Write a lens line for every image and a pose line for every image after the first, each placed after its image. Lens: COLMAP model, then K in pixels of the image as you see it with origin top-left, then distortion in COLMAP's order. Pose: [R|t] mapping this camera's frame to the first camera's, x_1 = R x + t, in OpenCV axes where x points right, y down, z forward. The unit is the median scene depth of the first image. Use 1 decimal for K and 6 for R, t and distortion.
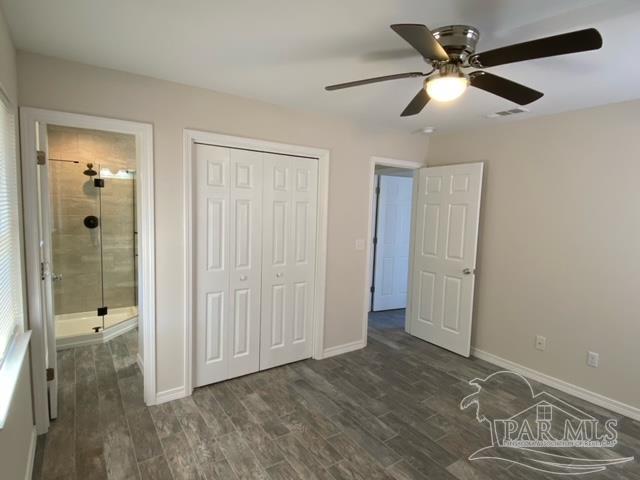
lens RADIAL K [[356.6, 0, 320.0], [0, 356.6, 240.0], [0, 0, 1]] dist [0.074343, -0.064057]
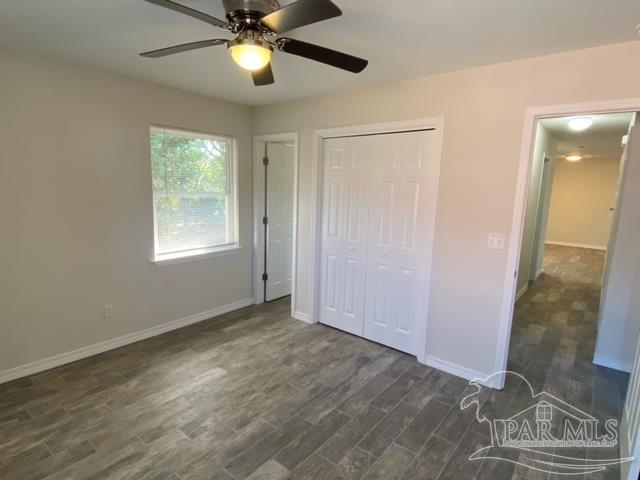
lens RADIAL K [[356.6, 0, 320.0], [0, 356.6, 240.0], [0, 0, 1]] dist [0.074343, -0.064057]
pose [[0.286200, 0.132599, -0.948951, 0.925368], [-0.112687, 0.988163, 0.104092, -0.035706], [0.951520, 0.077144, 0.297754, 0.609093]]
